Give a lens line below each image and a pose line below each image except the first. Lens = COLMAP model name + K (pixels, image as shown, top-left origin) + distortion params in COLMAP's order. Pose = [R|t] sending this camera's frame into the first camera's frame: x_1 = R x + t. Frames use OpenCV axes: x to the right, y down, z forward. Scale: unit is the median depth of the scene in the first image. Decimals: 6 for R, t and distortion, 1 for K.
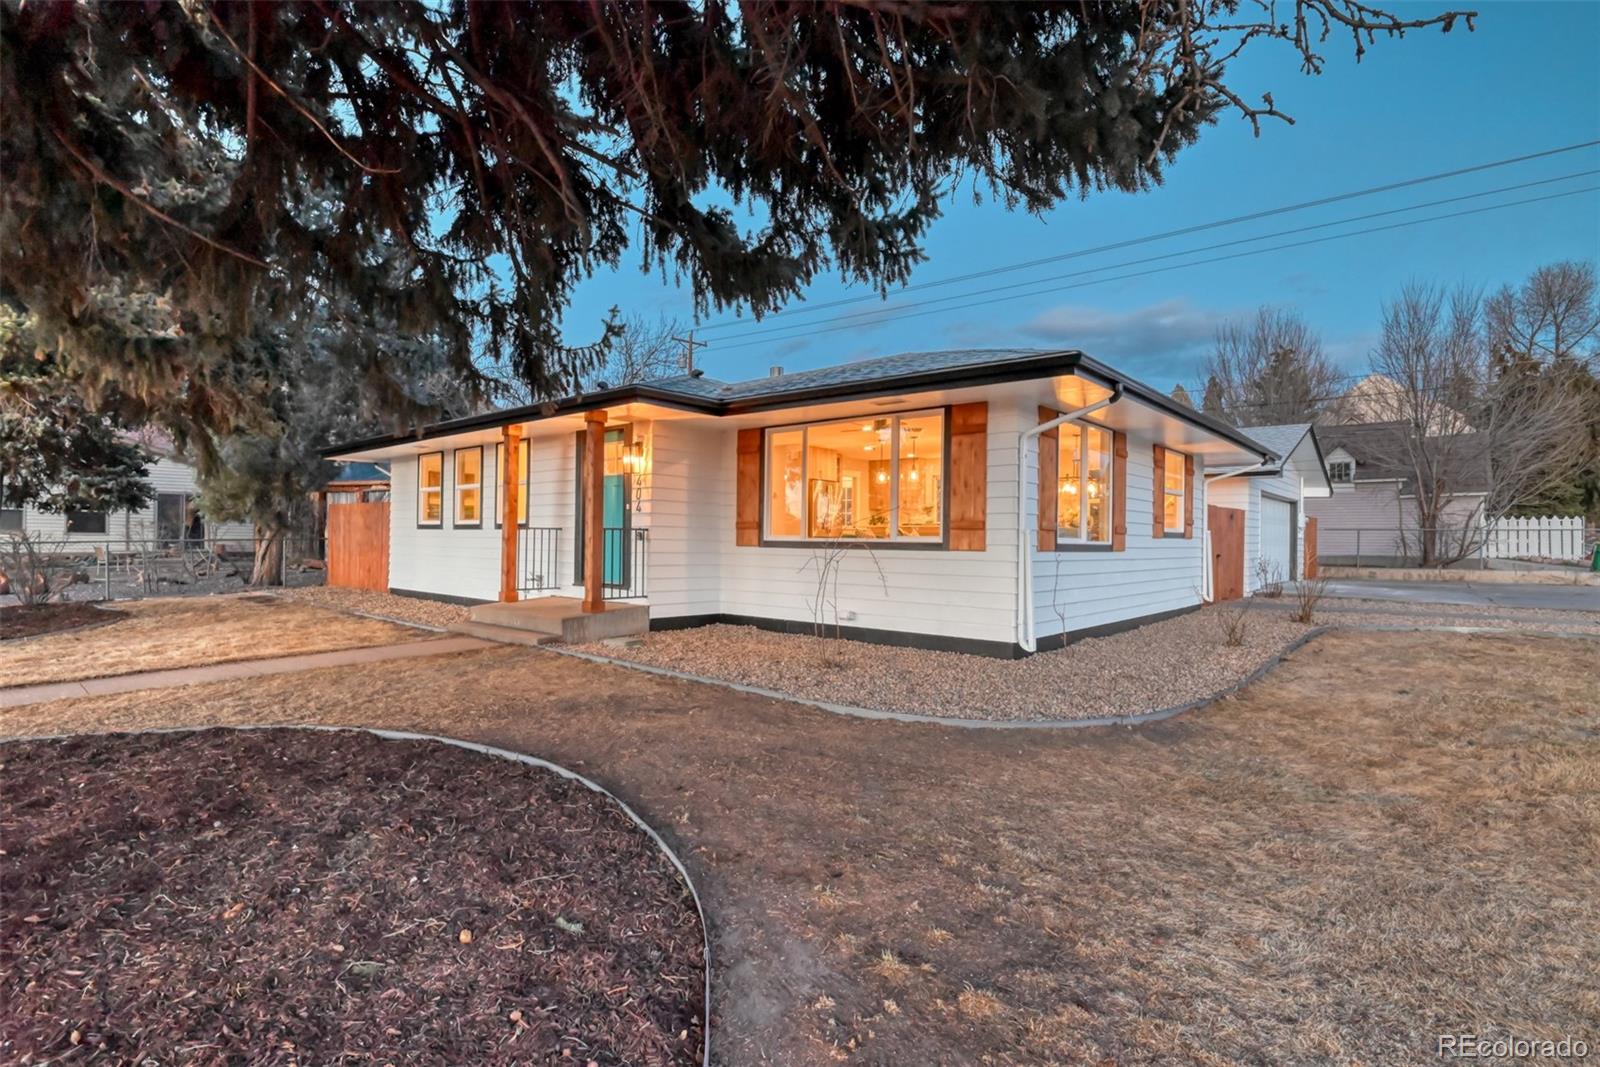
lens RADIAL K [[790.1, 0, 800.0], [0, 790.1, 533.5], [0, 0, 1]] dist [-0.028402, -0.000082]
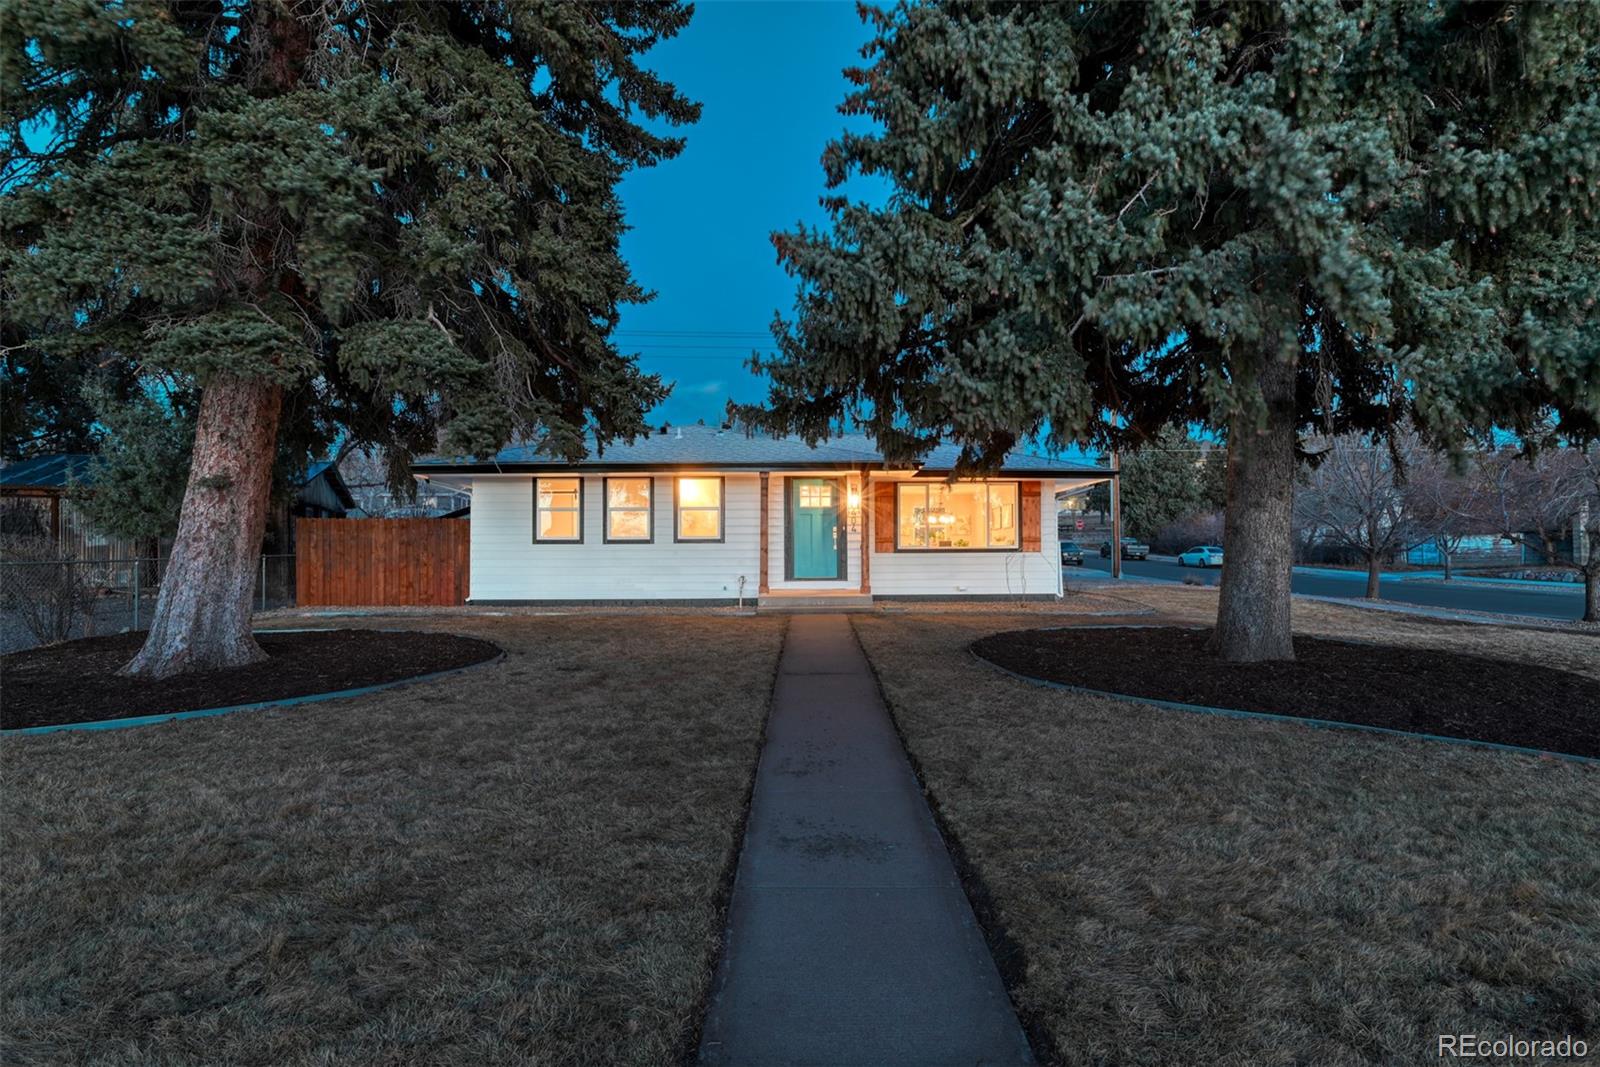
lens RADIAL K [[790.1, 0, 800.0], [0, 790.1, 533.5], [0, 0, 1]] dist [-0.028402, -0.000082]
pose [[0.746130, 0.005920, 0.665774, -1.349331], [0.009874, 0.999752, -0.019956, 0.007441], [-0.665727, 0.021464, 0.745886, -0.125079]]
